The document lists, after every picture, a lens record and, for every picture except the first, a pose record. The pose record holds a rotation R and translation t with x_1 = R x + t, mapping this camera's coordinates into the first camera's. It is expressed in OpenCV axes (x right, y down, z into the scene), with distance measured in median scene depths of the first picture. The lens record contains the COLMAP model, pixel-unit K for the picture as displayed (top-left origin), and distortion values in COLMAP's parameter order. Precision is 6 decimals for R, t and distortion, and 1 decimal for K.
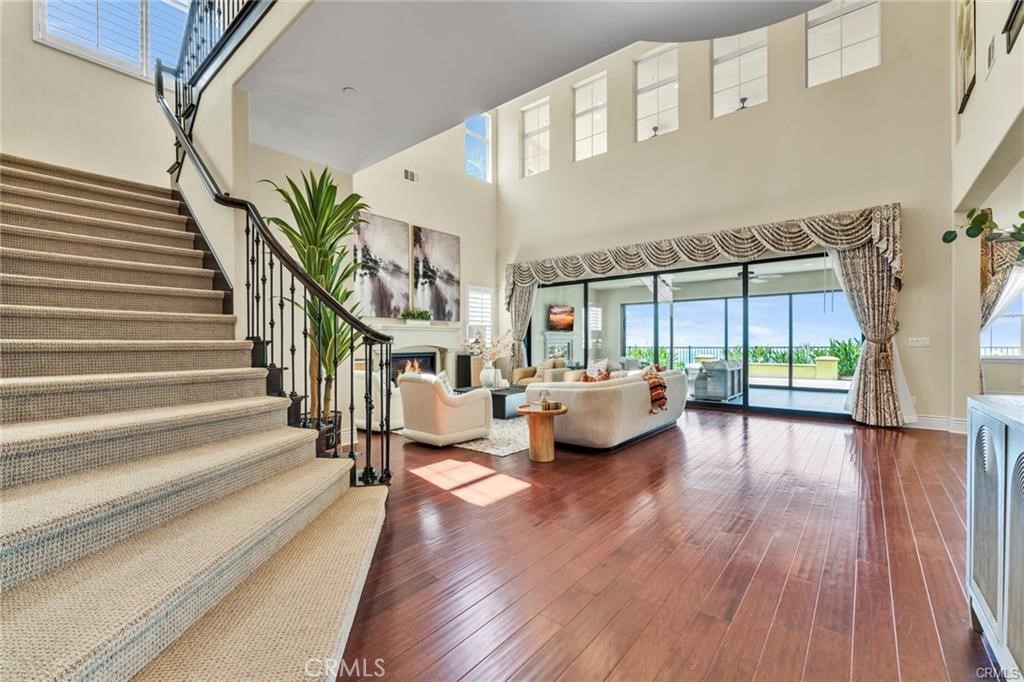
lens RADIAL K [[428.4, 0, 513.9], [0, 428.4, 343.2], [0, 0, 1]] dist [0.000550, 0.000121]
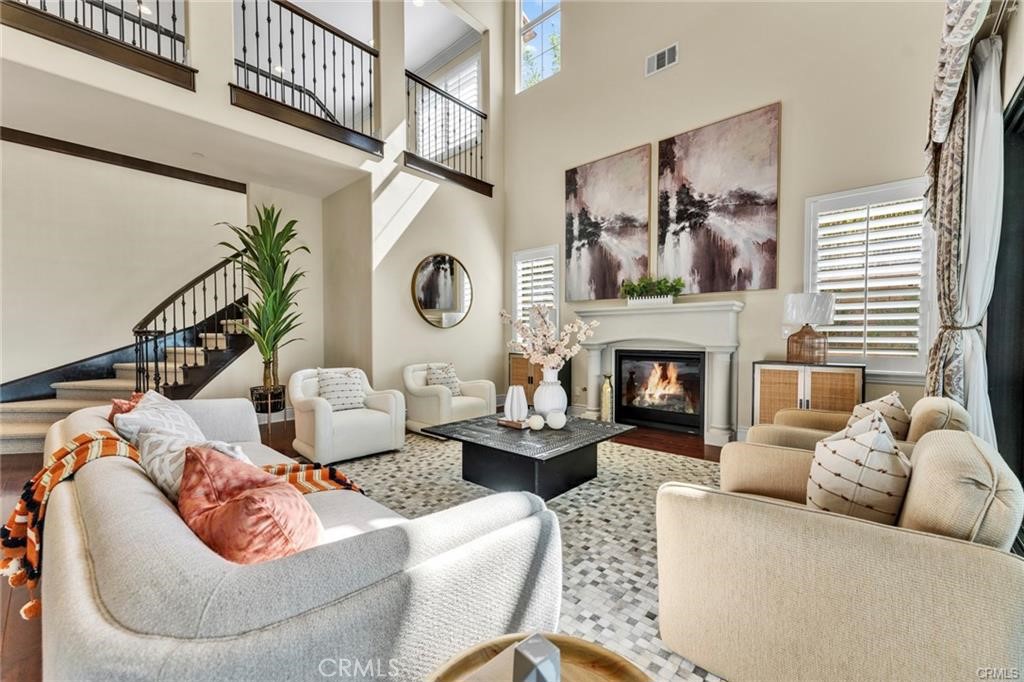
lens RADIAL K [[411.5, 0, 513.2], [0, 411.5, 344.2], [0, 0, 1]] dist [0.003883, 0.000574]
pose [[-0.042298, 0.025938, -0.998768, 0.361960], [0.000871, 0.999664, 0.025925, -0.002300], [0.999105, 0.000227, -0.042307, 0.808753]]
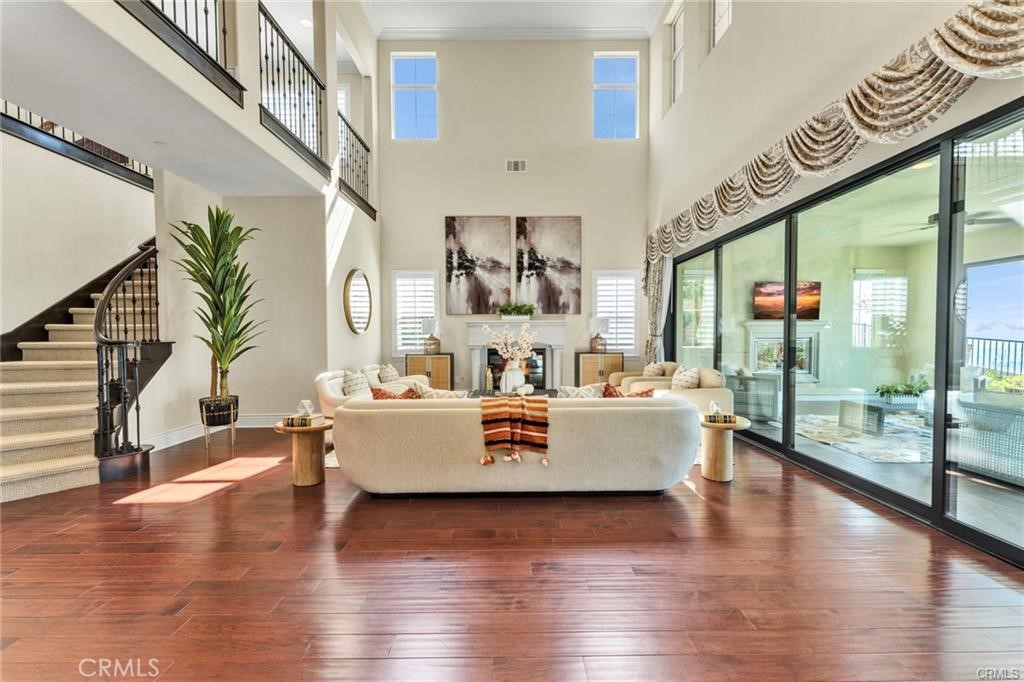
lens RADIAL K [[411.5, 0, 513.2], [0, 411.5, 344.2], [0, 0, 1]] dist [0.003883, 0.000574]
pose [[0.644083, 0.021166, -0.764663, 0.472206], [0.001355, 0.999584, 0.028810, -0.014271], [0.764954, -0.019592, 0.643787, 0.386036]]
